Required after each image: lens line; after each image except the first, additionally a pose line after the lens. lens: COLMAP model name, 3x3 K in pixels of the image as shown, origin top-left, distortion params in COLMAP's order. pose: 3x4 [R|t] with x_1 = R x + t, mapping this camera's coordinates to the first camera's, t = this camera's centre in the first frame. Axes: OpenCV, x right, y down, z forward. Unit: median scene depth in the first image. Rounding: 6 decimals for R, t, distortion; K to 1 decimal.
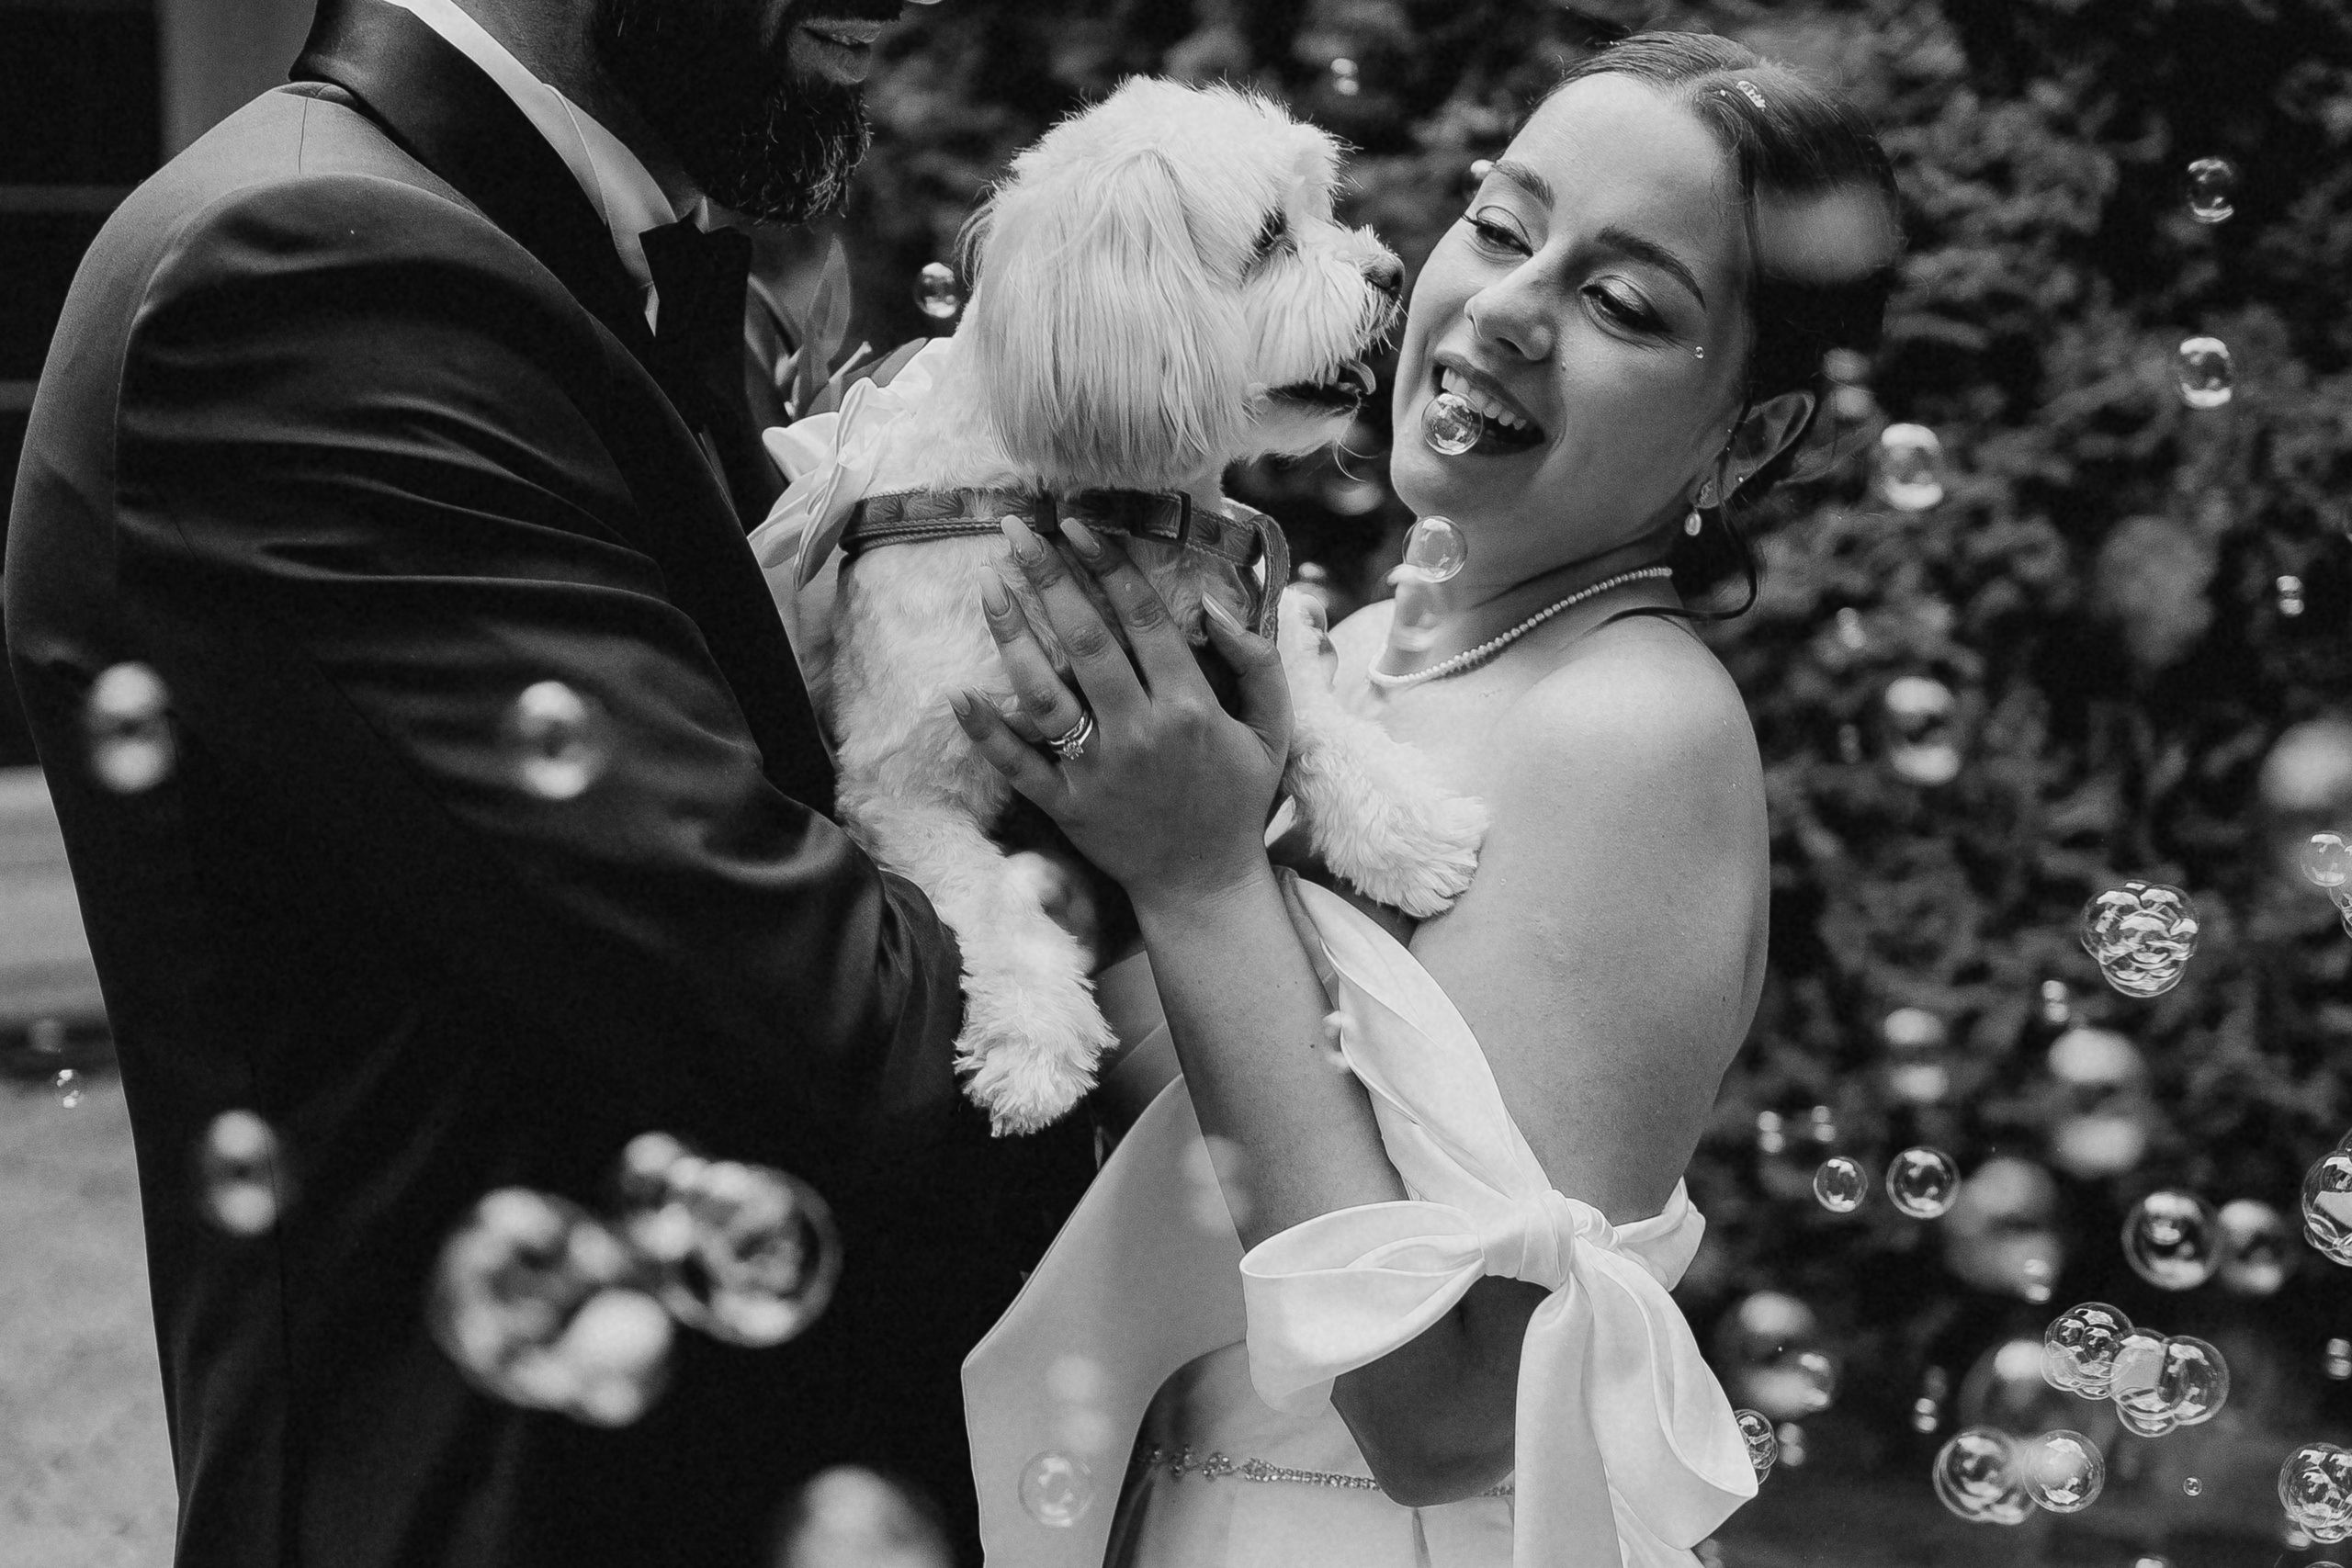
lens RADIAL K [[3515.1, 0, 1154.8], [0, 3515.1, 993.5], [0, 0, 1]] dist [0.045131, 0.000000]
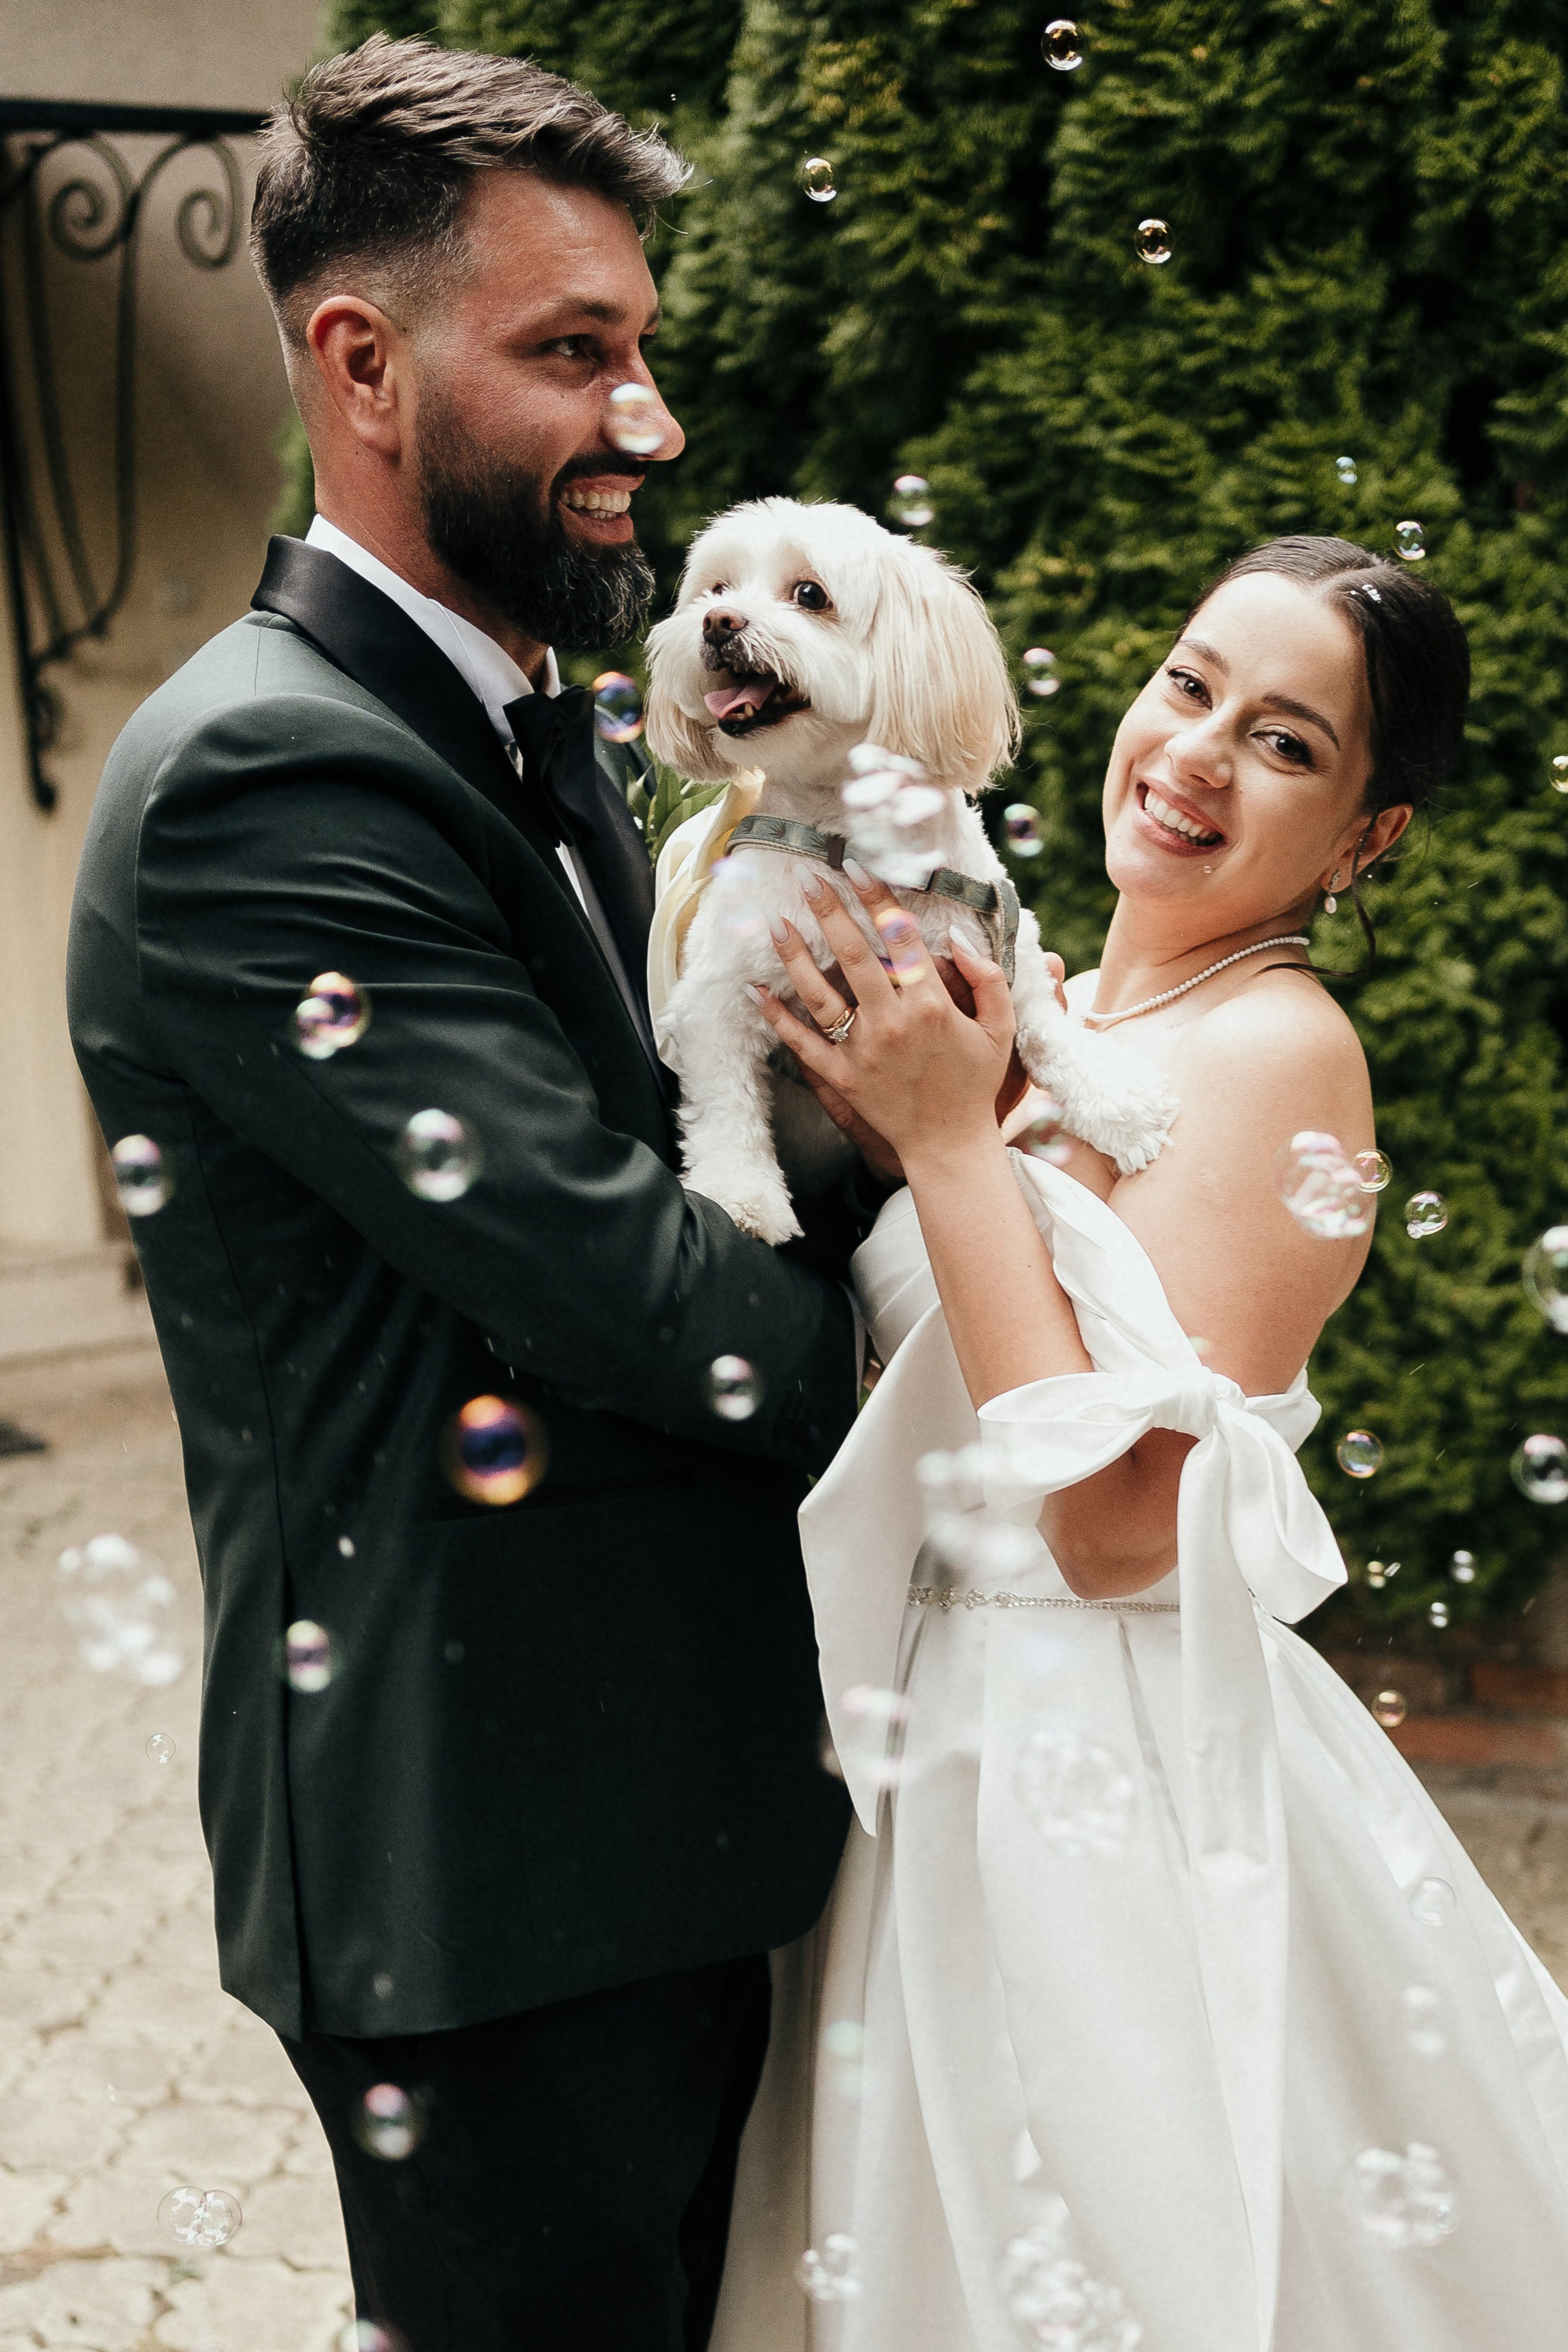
lens RADIAL K [[3515.4, 0, 870.6], [0, 3515.4, 1581.6], [0, 0, 1]] dist [0.045131, 0.000000]
pose [[0.997437, -0.060131, 0.038783, -0.035833], [0.058272, 0.997174, 0.047409, 0.030444], [-0.041524, -0.045028, 0.998122, -0.192039]]
